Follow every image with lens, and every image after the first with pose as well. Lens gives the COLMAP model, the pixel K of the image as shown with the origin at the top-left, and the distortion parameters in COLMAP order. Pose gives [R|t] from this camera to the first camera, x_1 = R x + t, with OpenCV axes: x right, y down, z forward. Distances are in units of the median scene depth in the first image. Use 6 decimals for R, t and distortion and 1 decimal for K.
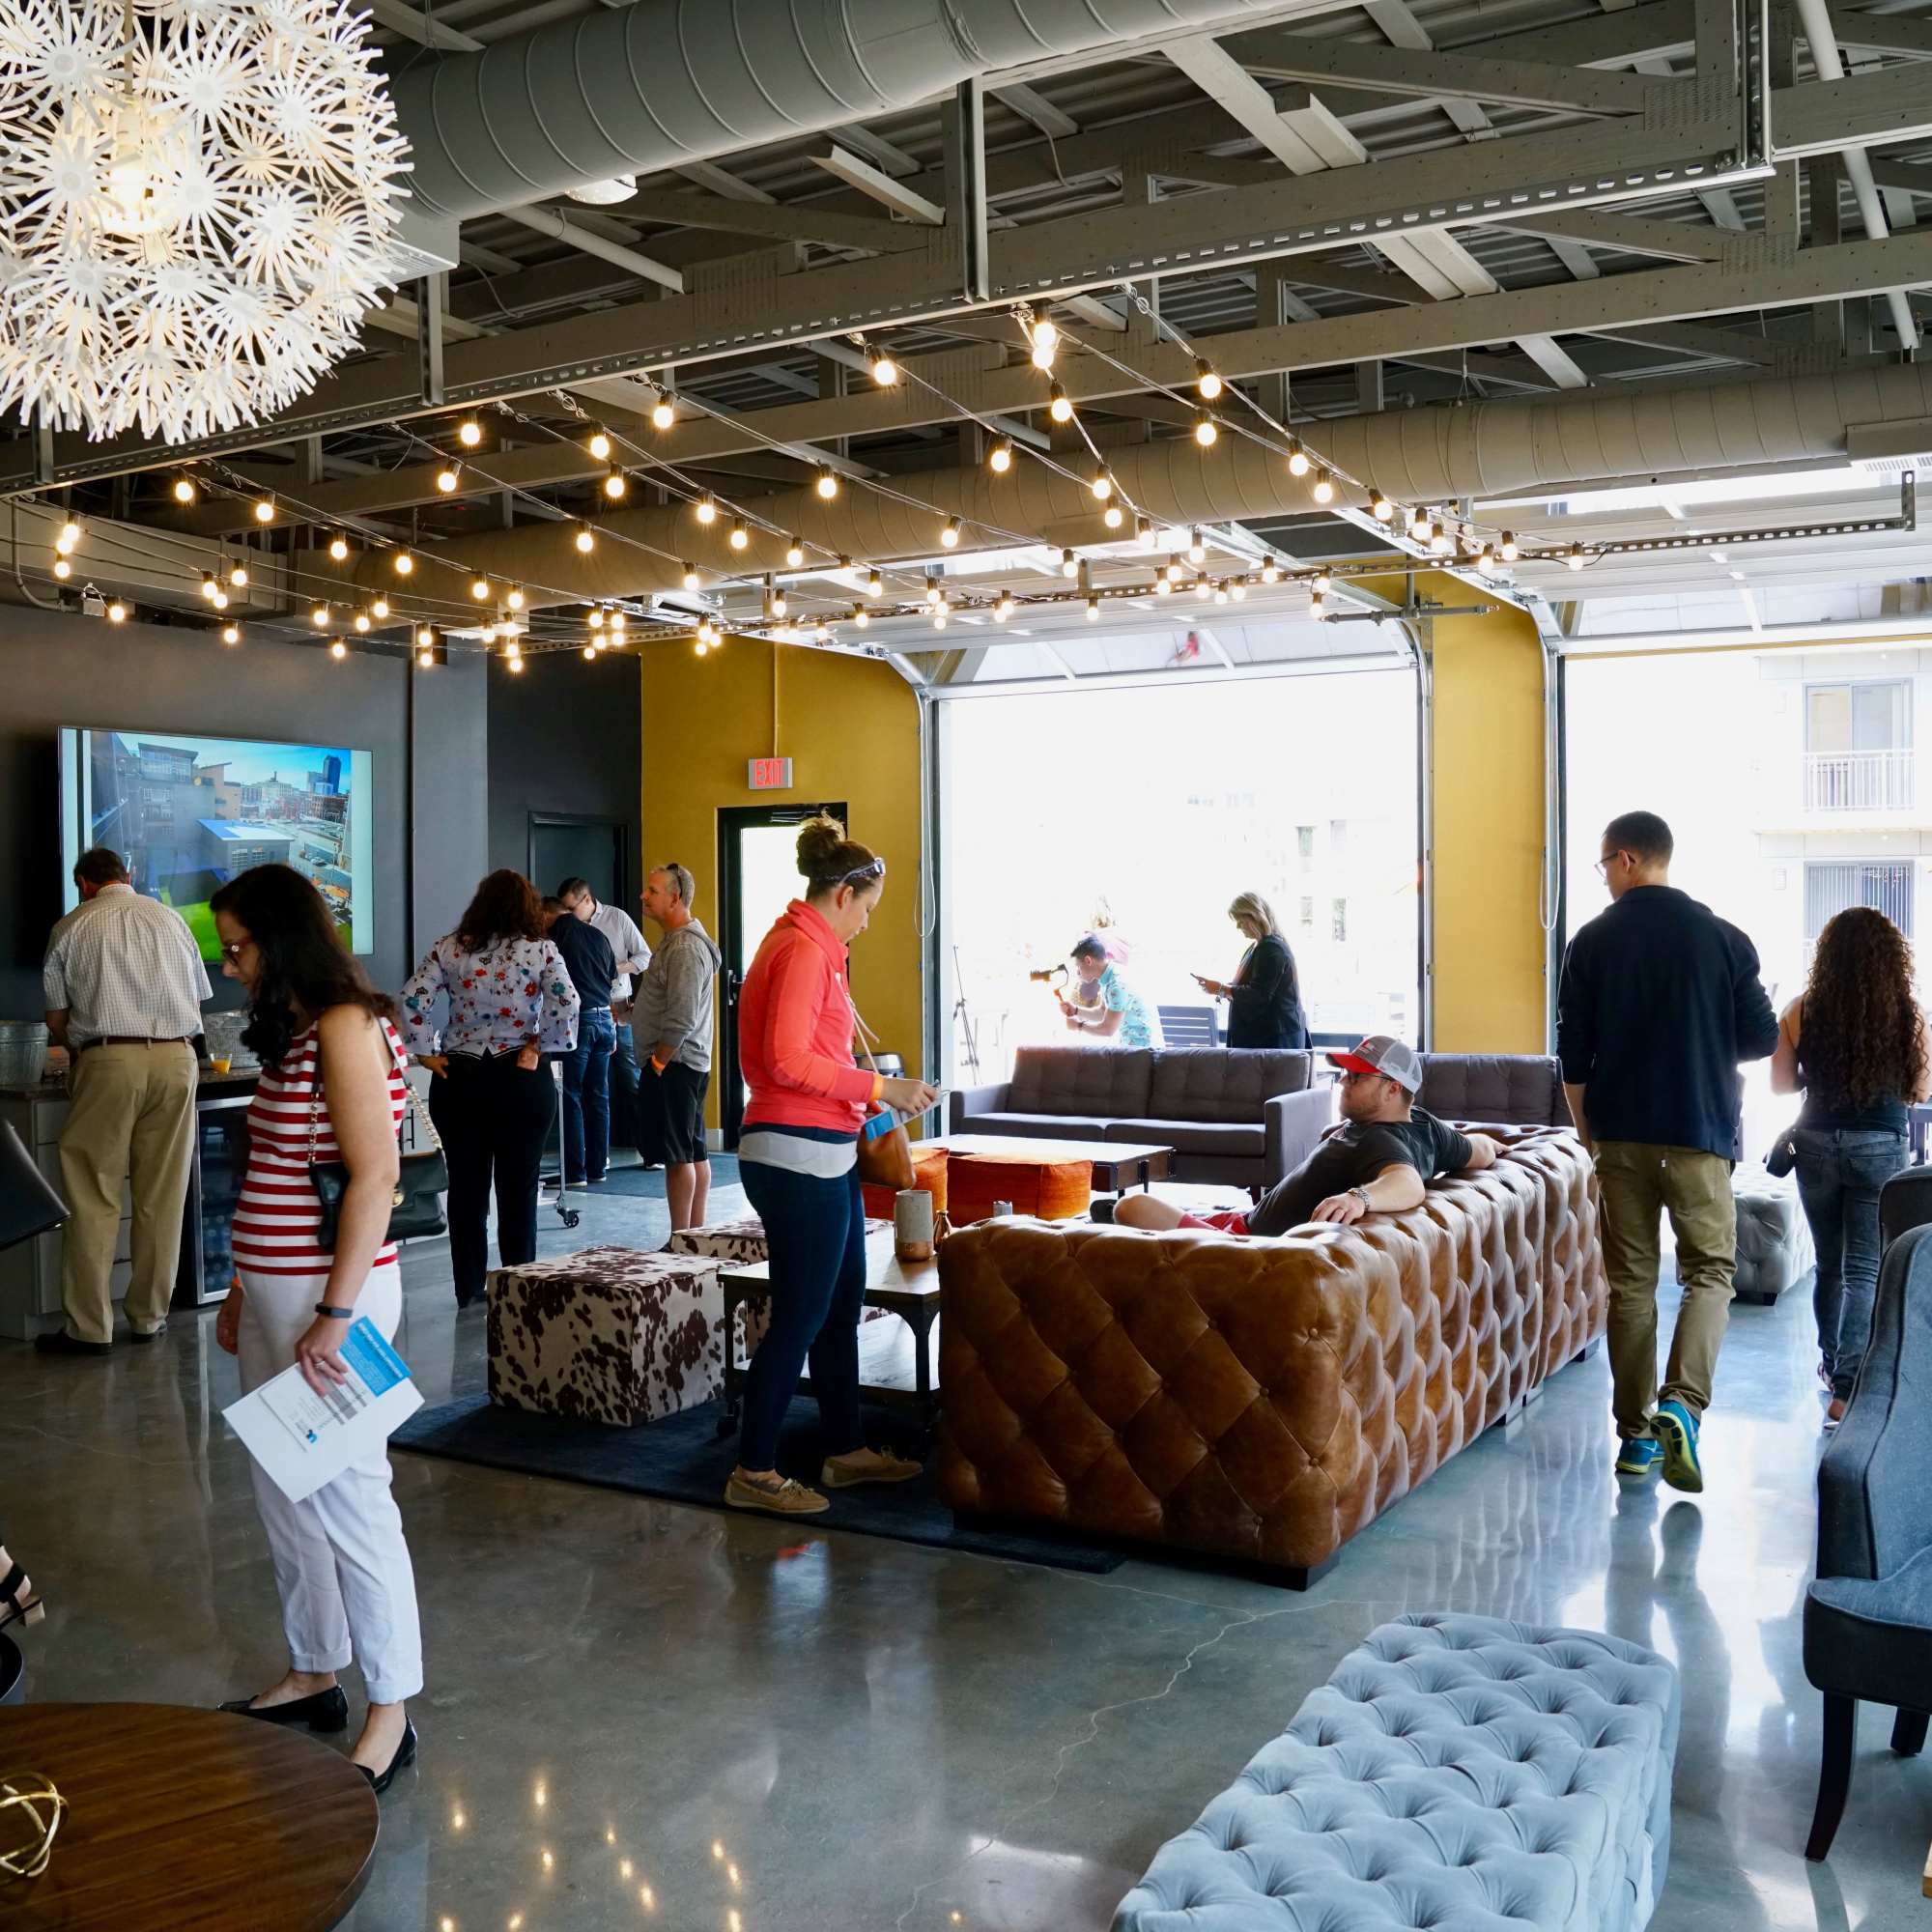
lens RADIAL K [[2013.2, 0, 965.2], [0, 2013.2, 927.3], [0, 0, 1]] dist [-0.082825, 0.000000]
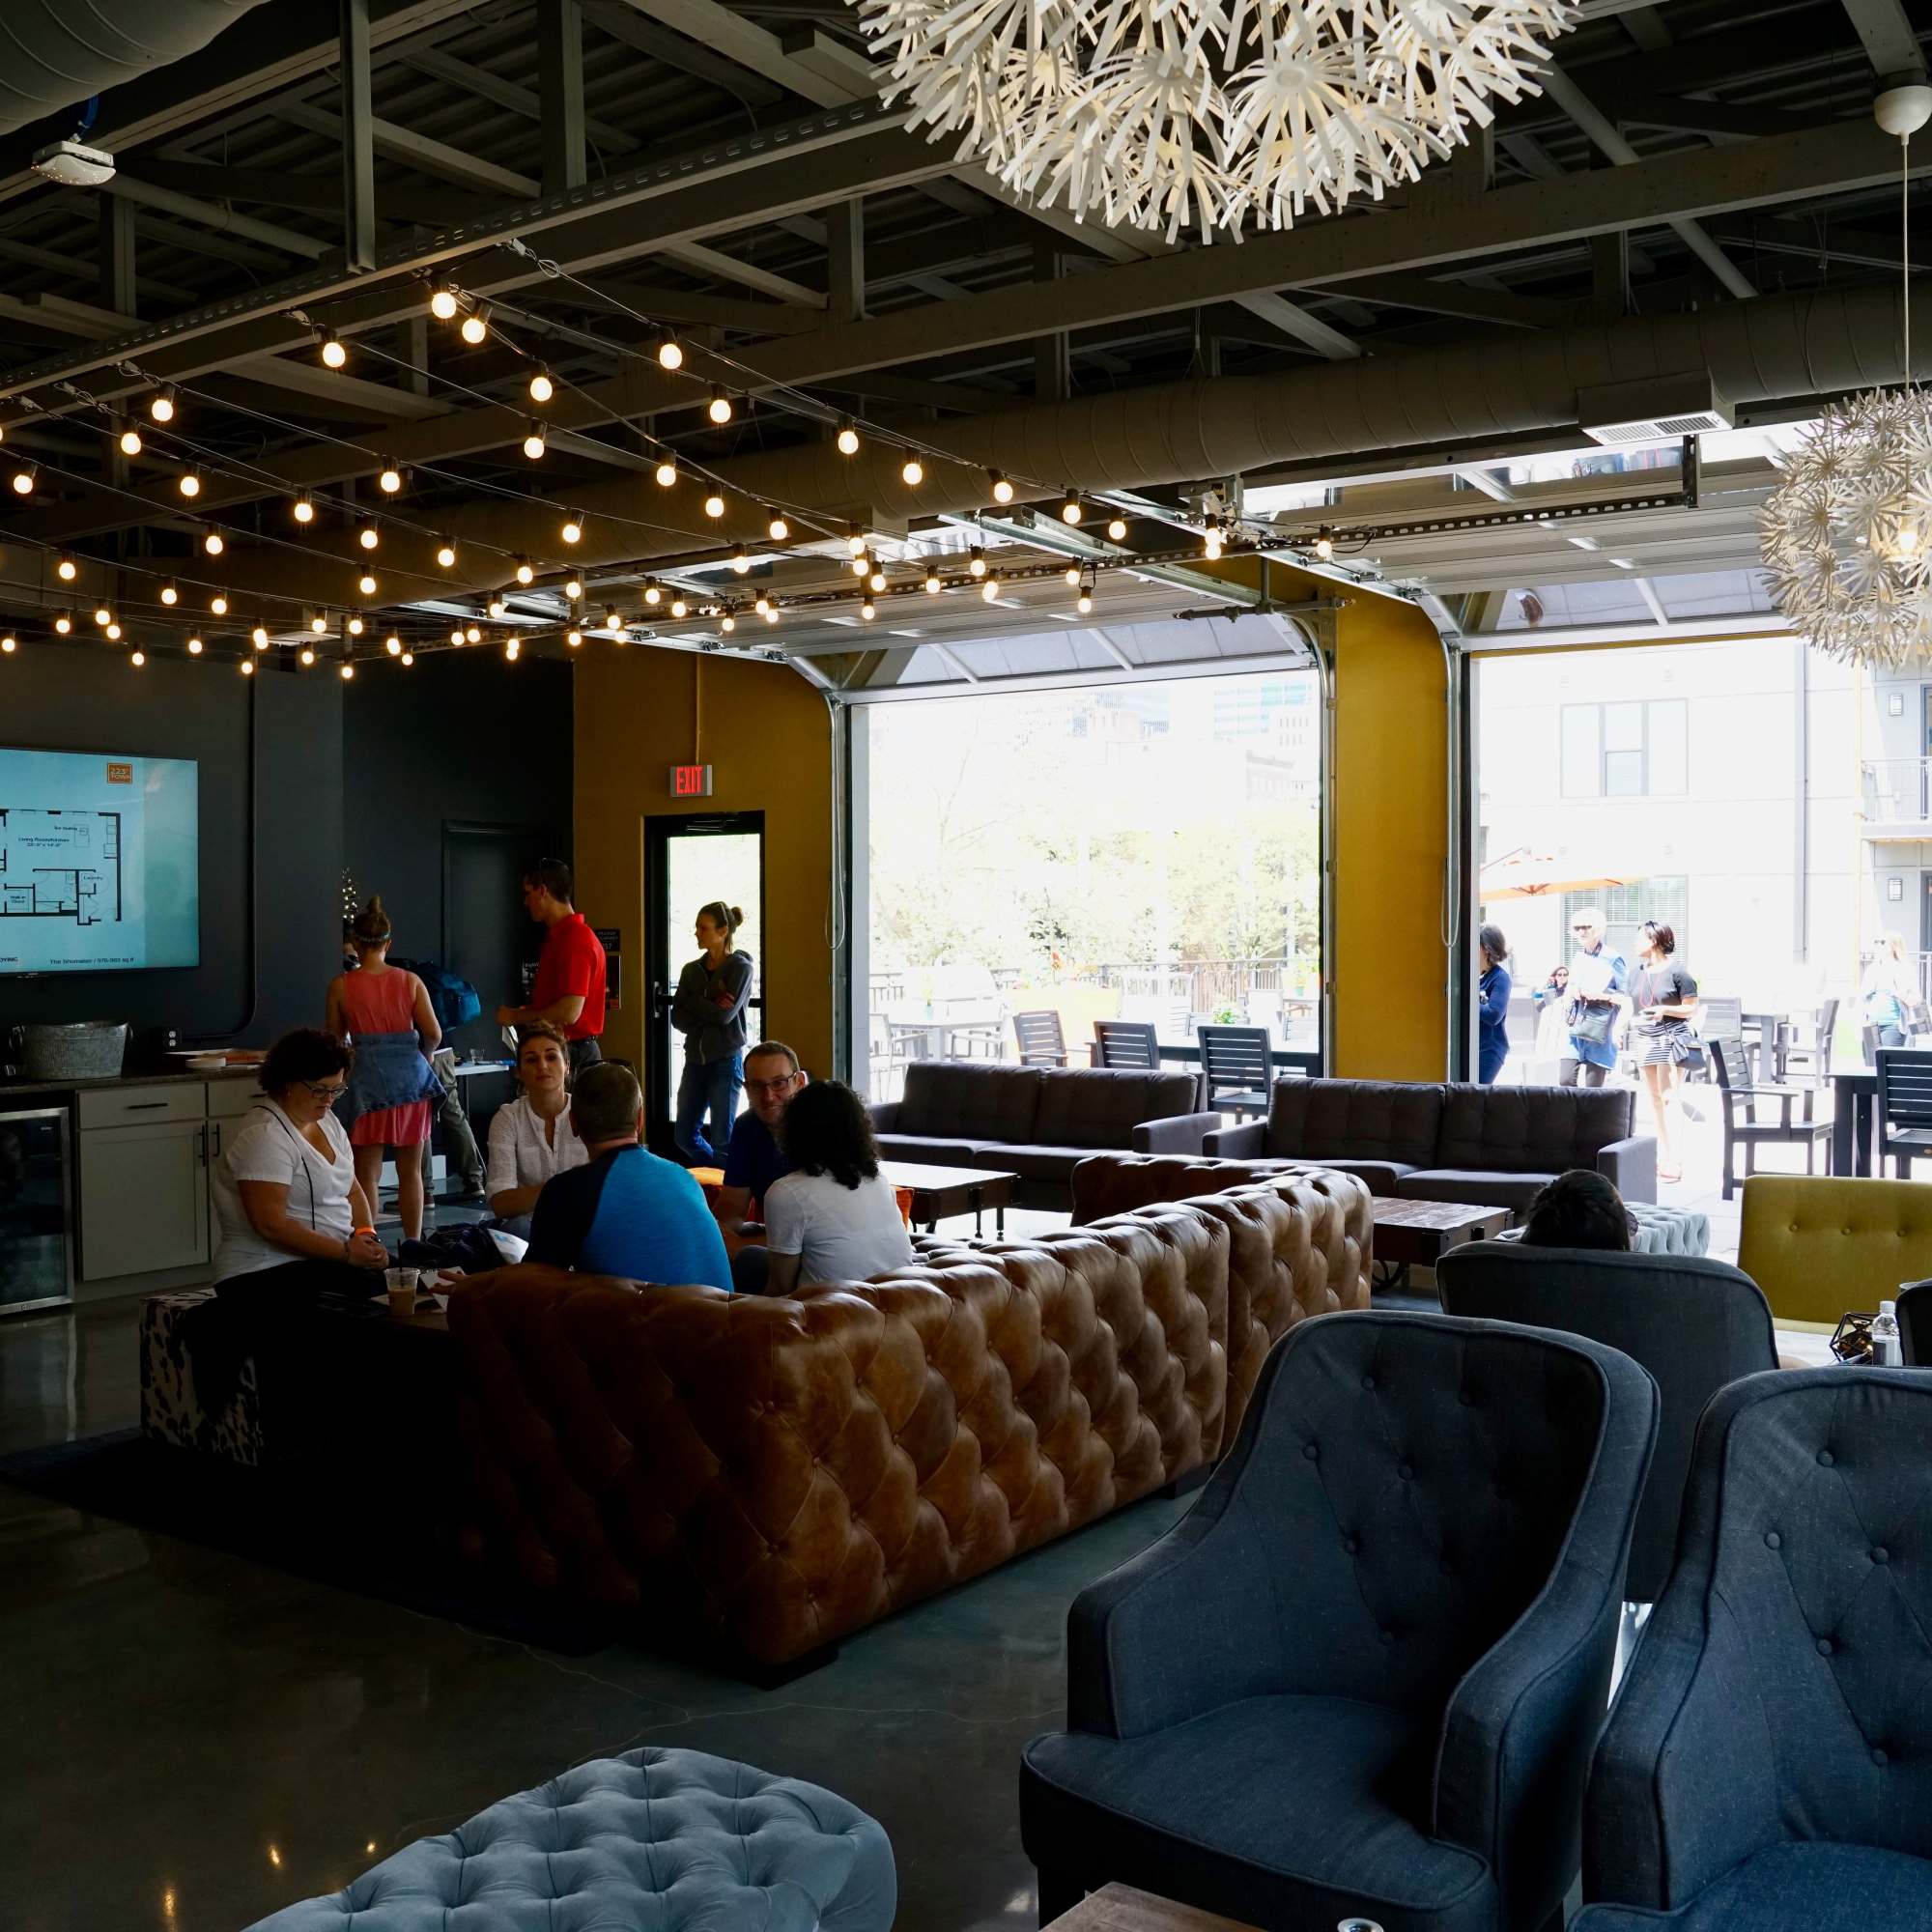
lens RADIAL K [[2013.2, 0, 959.9], [0, 2013.2, 945.8], [0, 0, 1]] dist [-0.082825, 0.000000]
pose [[0.996701, 0.004552, -0.081037, 0.264901], [-0.003985, 0.999966, 0.007167, -0.009103], [0.081067, -0.006820, 0.996685, 0.087529]]
